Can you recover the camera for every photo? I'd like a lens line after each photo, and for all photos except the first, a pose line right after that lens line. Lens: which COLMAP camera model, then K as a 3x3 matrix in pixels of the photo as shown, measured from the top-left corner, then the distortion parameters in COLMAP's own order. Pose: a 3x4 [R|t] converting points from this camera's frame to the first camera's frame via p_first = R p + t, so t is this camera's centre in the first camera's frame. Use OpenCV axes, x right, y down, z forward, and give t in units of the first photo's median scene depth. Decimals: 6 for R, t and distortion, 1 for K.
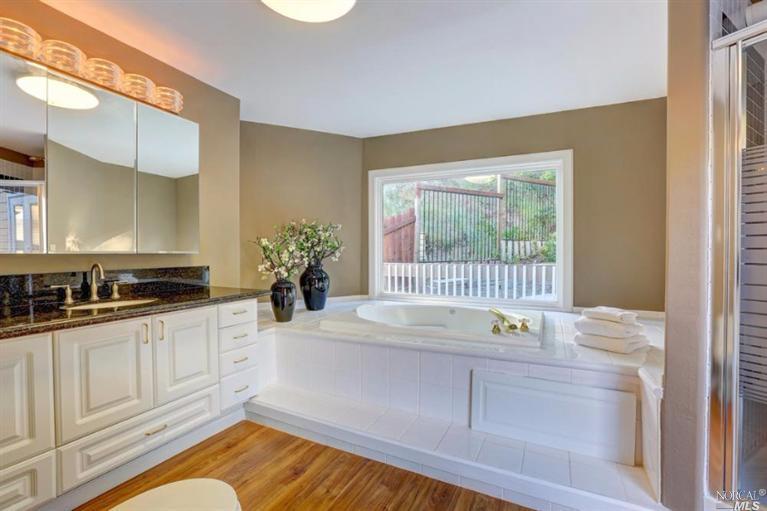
lens RADIAL K [[351.3, 0, 383.3], [0, 351.3, 255.8], [0, 0, 1]] dist [-0.001847, -0.000321]
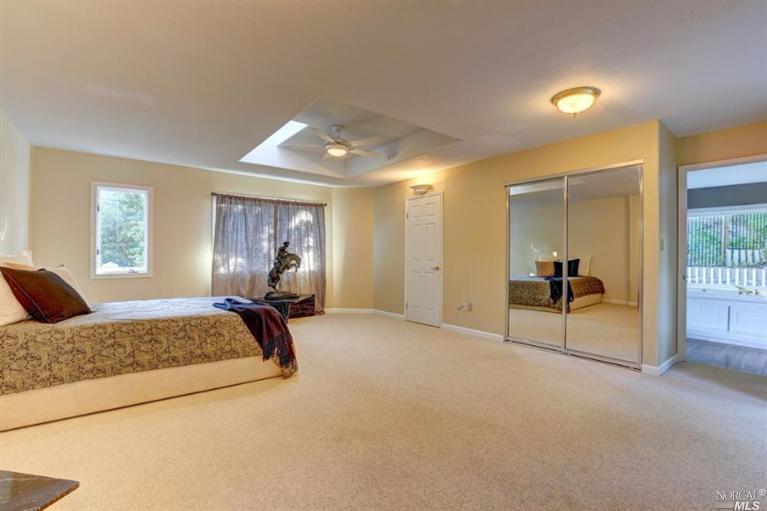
lens RADIAL K [[351.3, 0, 384.4], [0, 351.3, 255.5], [0, 0, 1]] dist [-0.001847, -0.000321]
pose [[0.910797, 0.009188, -0.412753, -0.225717], [-0.013019, 0.999894, -0.006469, -0.000453], [0.412649, 0.011265, 0.910820, -0.550127]]
